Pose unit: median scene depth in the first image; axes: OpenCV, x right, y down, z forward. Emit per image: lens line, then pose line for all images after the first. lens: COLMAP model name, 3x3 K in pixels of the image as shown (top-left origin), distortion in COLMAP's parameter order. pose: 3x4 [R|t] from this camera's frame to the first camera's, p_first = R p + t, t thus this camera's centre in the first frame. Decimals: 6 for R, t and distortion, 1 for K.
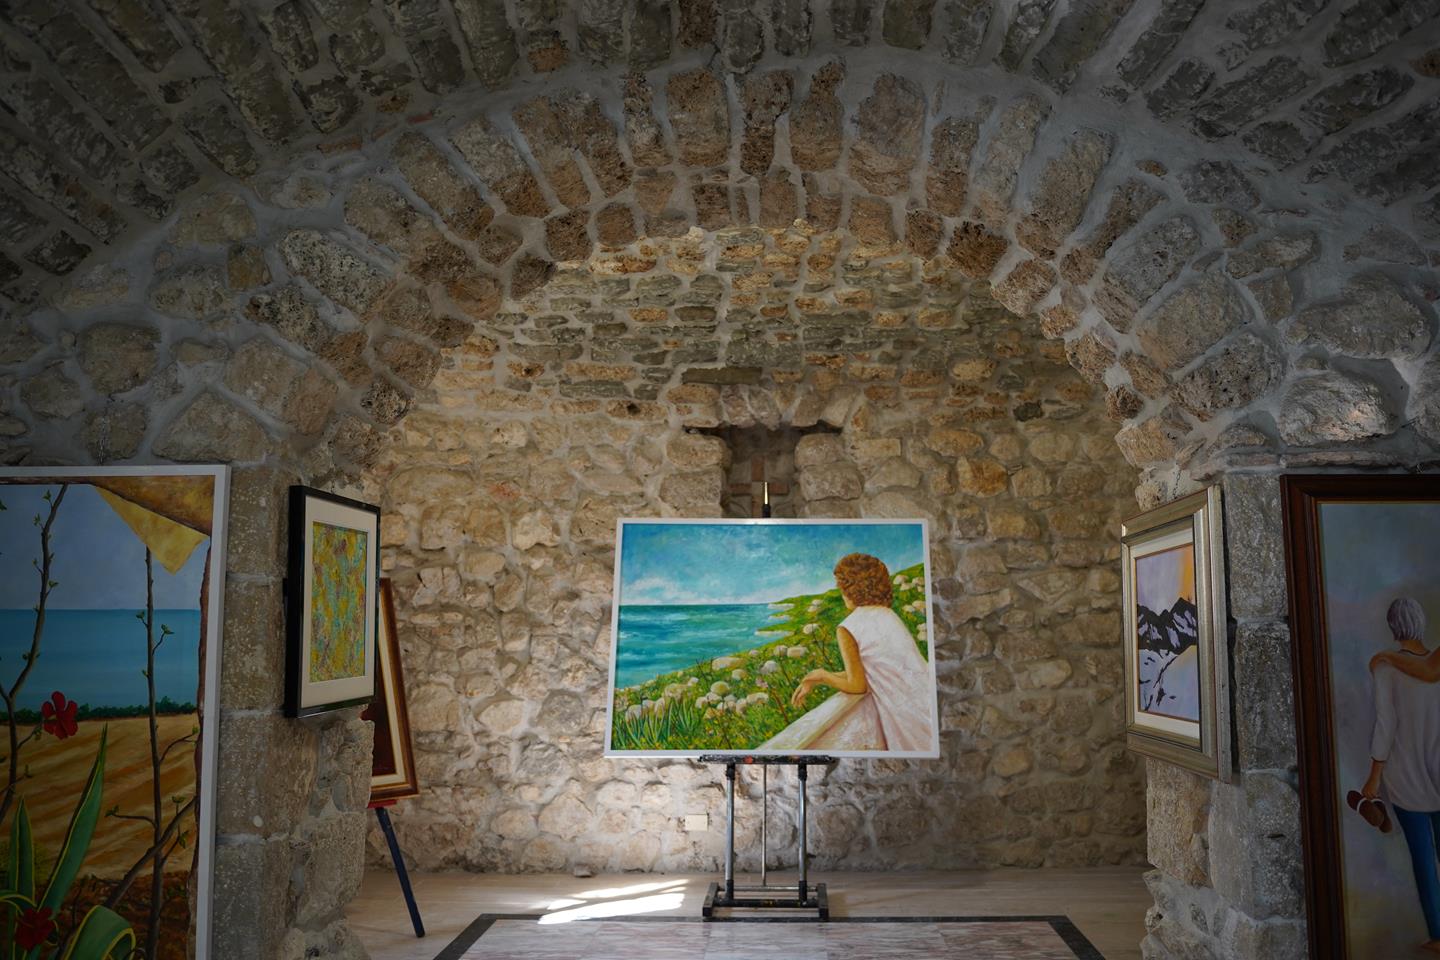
lens RADIAL K [[1166.8, 0, 717.4], [0, 1166.8, 481.8], [0, 0, 1]] dist [-0.093194, 0.052991]
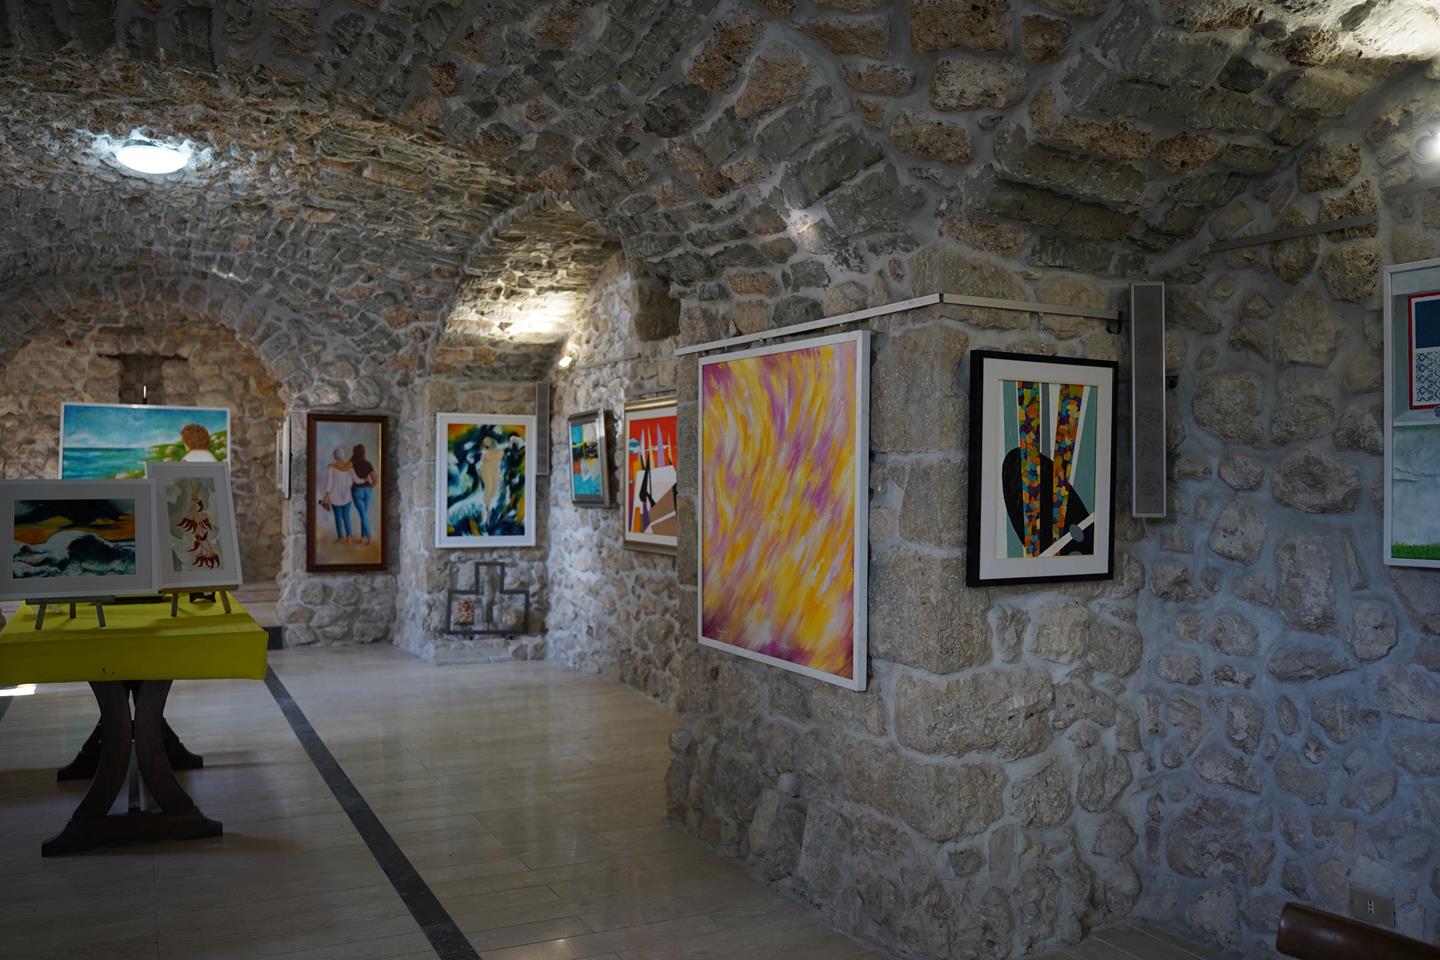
lens RADIAL K [[1166.8, 0, 711.7], [0, 1166.8, 470.4], [0, 0, 1]] dist [-0.093194, 0.052991]
pose [[0.870327, 0.009844, 0.492376, -0.075426], [-0.066458, 0.993002, 0.097619, -0.112332], [-0.487970, -0.117683, 0.864891, -1.165890]]
